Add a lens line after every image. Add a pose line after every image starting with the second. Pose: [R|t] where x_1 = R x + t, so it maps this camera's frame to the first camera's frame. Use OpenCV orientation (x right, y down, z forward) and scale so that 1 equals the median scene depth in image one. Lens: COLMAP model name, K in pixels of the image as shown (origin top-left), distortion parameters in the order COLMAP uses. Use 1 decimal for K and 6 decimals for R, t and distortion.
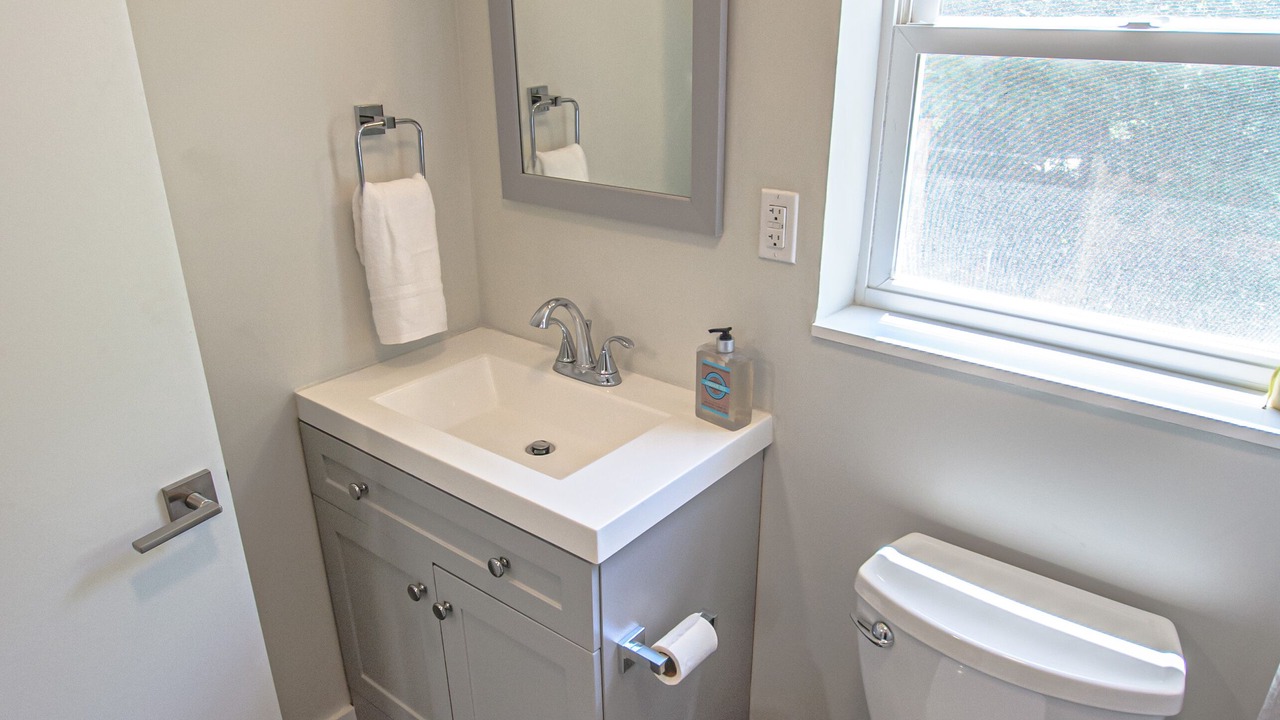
lens RADIAL K [[849.7, 0, 640.9], [0, 849.7, 375.8], [0, 0, 1]] dist [-0.002831, 0.000572]
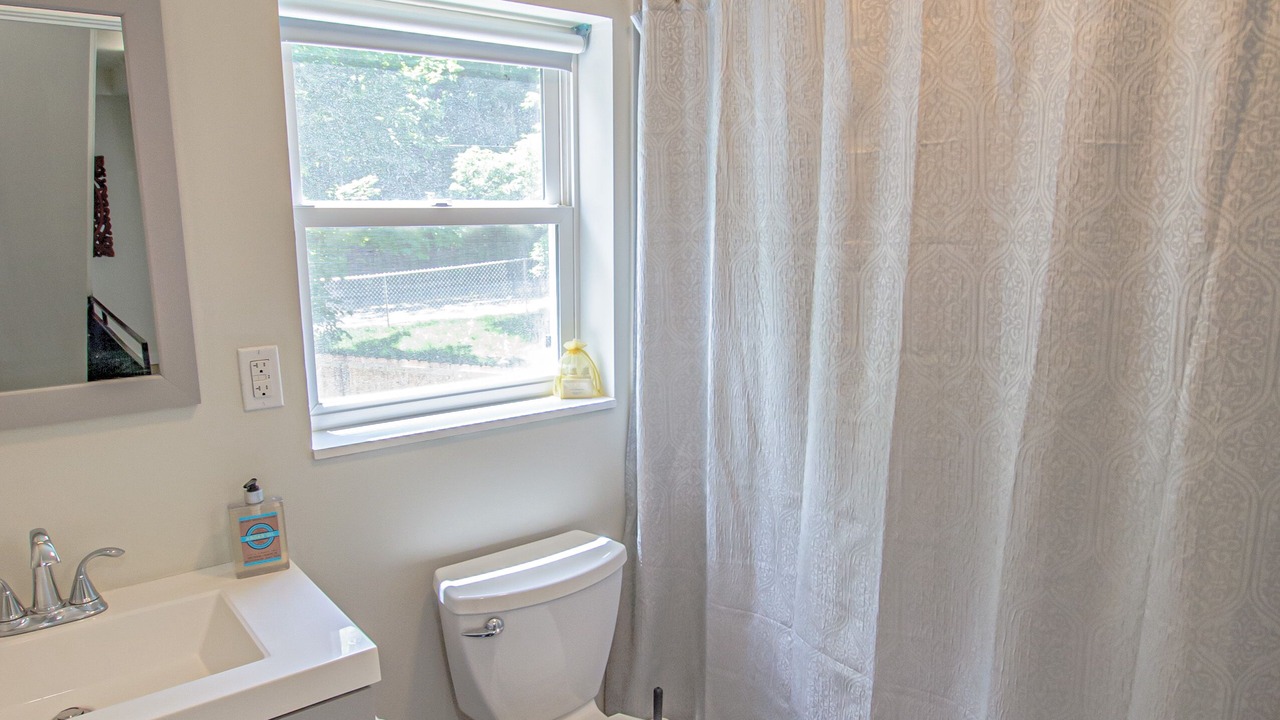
lens RADIAL K [[849.7, 0, 640.9], [0, 849.7, 375.8], [0, 0, 1]] dist [-0.002831, 0.000572]
pose [[0.248676, -0.208853, 0.945802, -0.787570], [0.359958, 0.926468, 0.109941, -0.124789], [-0.899216, 0.313109, 0.305569, 0.214898]]
